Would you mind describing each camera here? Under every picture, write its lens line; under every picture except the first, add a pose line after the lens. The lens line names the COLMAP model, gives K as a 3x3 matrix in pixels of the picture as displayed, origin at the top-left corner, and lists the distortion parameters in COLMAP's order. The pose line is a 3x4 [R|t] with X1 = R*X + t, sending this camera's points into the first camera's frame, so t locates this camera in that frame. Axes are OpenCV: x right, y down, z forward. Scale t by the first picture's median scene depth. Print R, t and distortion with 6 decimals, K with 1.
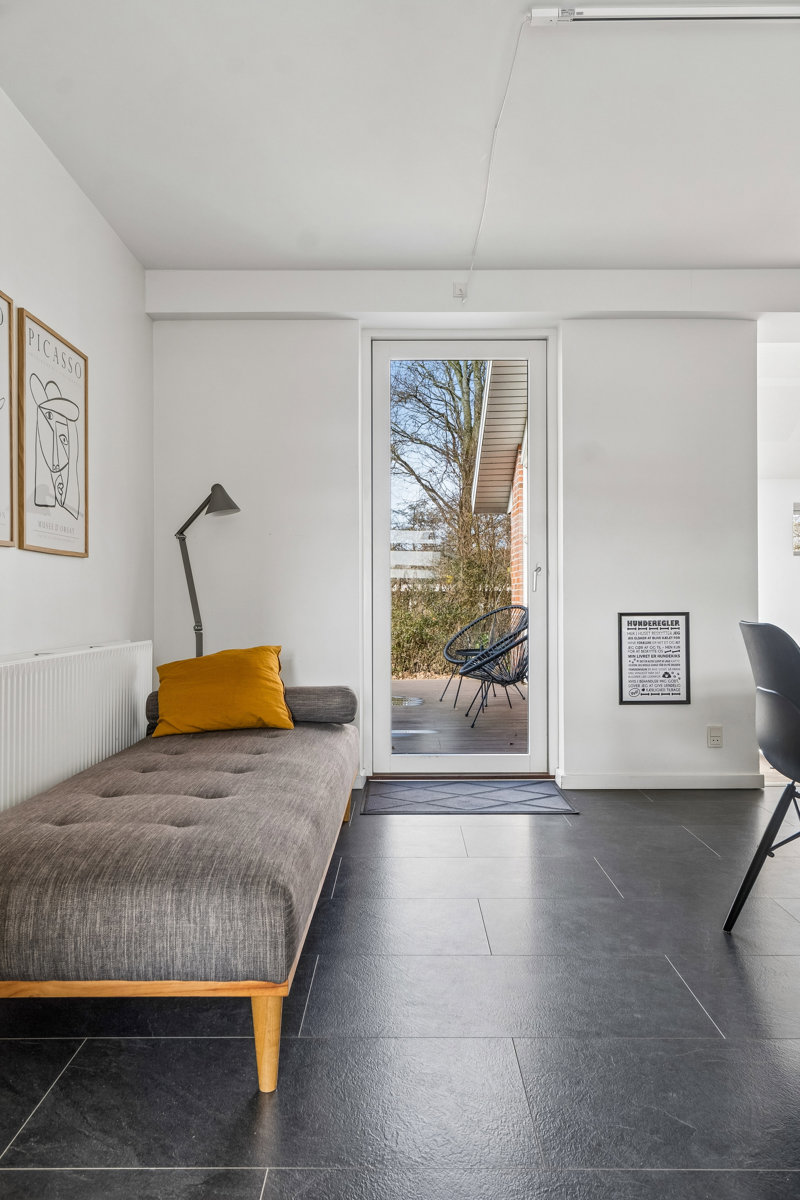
lens RADIAL K [[852.0, 0, 408.8], [0, 852.0, 593.4], [0, 0, 1]] dist [-0.002346, -0.000331]
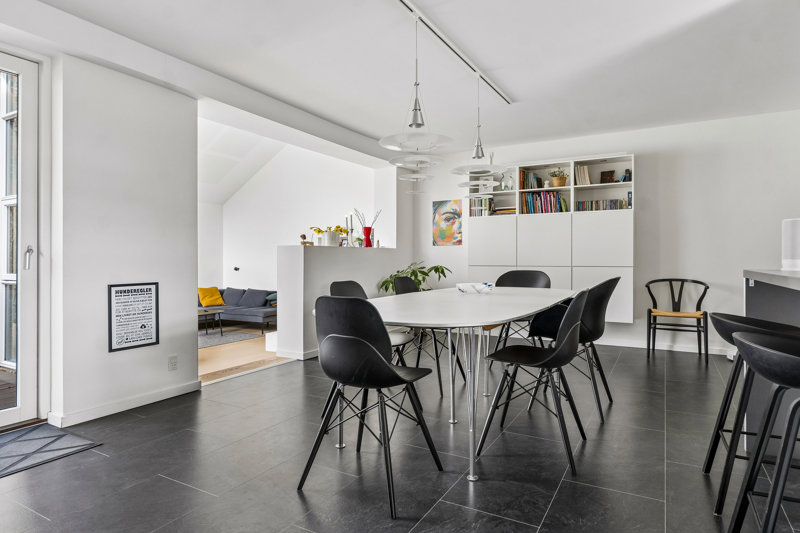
lens RADIAL K [[463.6, 0, 381.8], [0, 463.6, 257.0], [0, 0, 1]] dist [0.000857, -0.000229]
pose [[0.510121, 0.006746, 0.860076, -0.168442], [-0.003126, 0.999977, -0.005989, -0.018427], [-0.860097, 0.000367, 0.510131, 0.249314]]
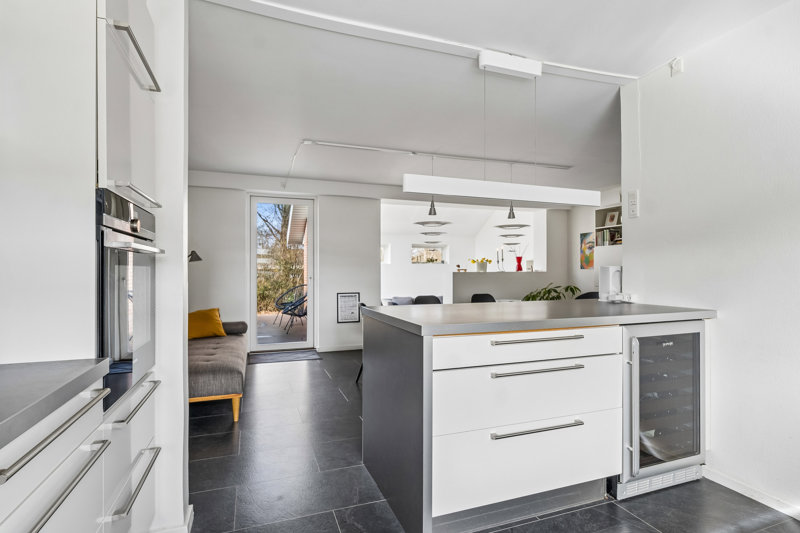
lens RADIAL K [[412.7, 0, 402.8], [0, 412.7, 267.8], [0, 0, 1]] dist [-0.001424, -0.000024]
pose [[0.940077, 0.003647, 0.340944, -0.035928], [-0.003208, 0.999993, -0.001851, -0.065168], [-0.340948, 0.000646, 0.940082, -0.466691]]
